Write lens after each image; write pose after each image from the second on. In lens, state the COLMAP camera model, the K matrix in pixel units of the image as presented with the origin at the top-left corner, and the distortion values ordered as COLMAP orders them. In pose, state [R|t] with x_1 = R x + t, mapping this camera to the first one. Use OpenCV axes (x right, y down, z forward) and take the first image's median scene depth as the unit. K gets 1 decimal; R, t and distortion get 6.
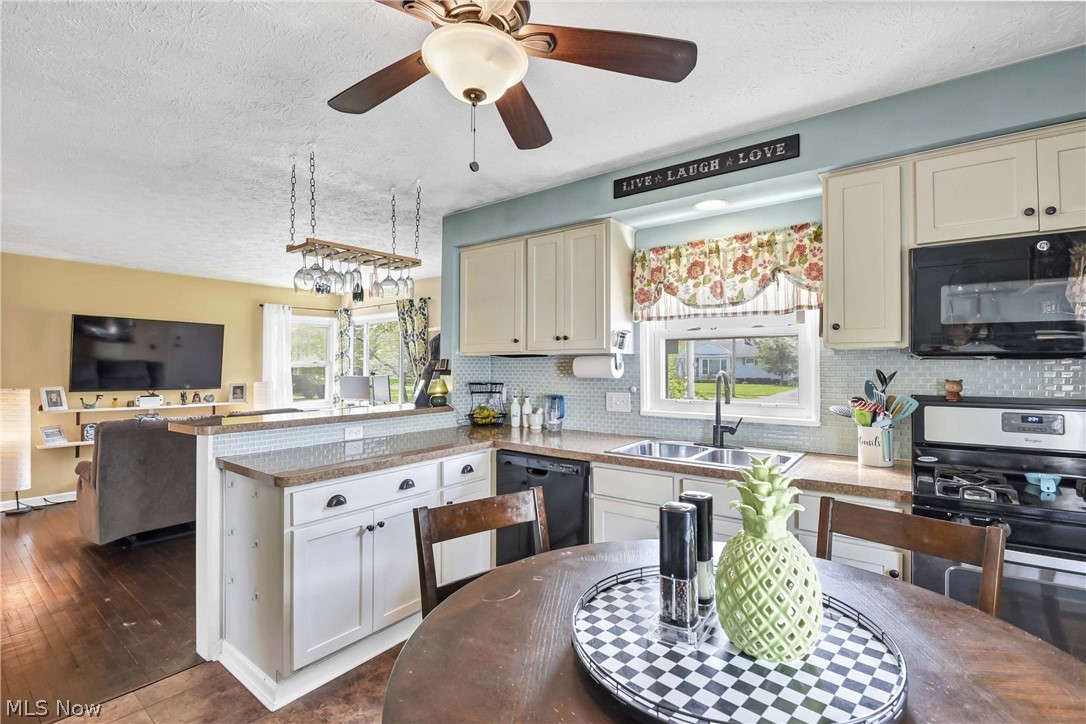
lens RADIAL K [[481.1, 0, 560.7], [0, 481.1, 360.0], [0, 0, 1]] dist [-0.007997, -0.003952]
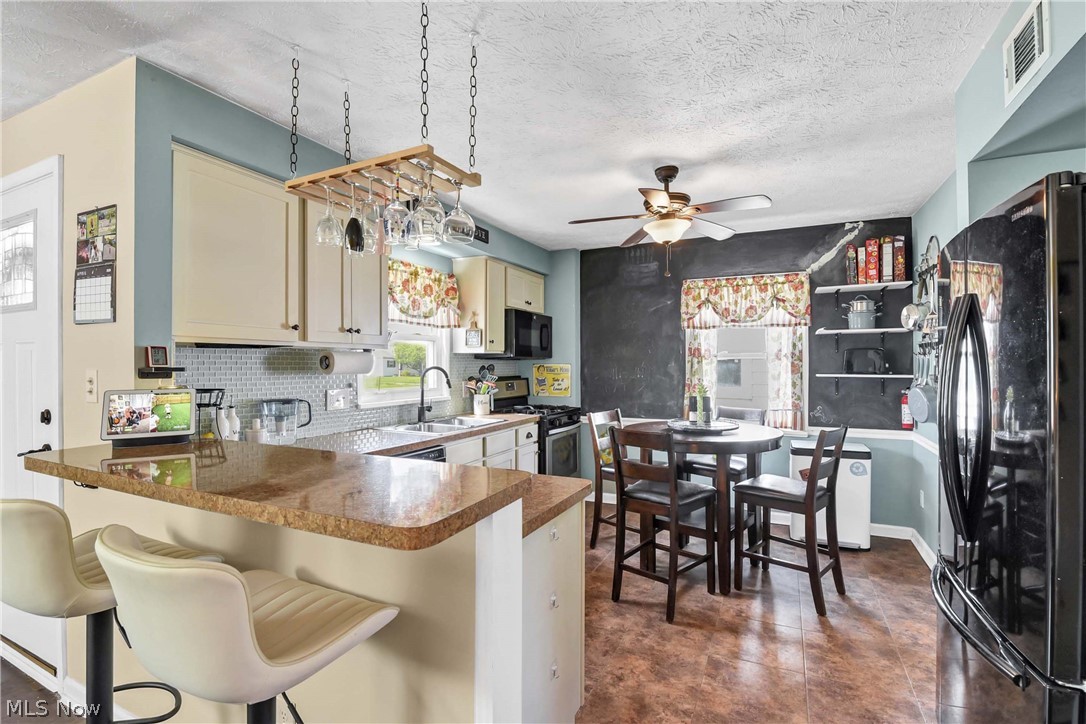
lens RADIAL K [[481.1, 0, 539.0], [0, 481.1, 361.4], [0, 0, 1]] dist [-0.007997, -0.003952]
pose [[-0.154063, 0.002775, 0.988057, -1.042266], [-0.015796, 0.999861, -0.005271, 0.011956], [-0.987935, -0.016419, -0.153998, 0.881278]]
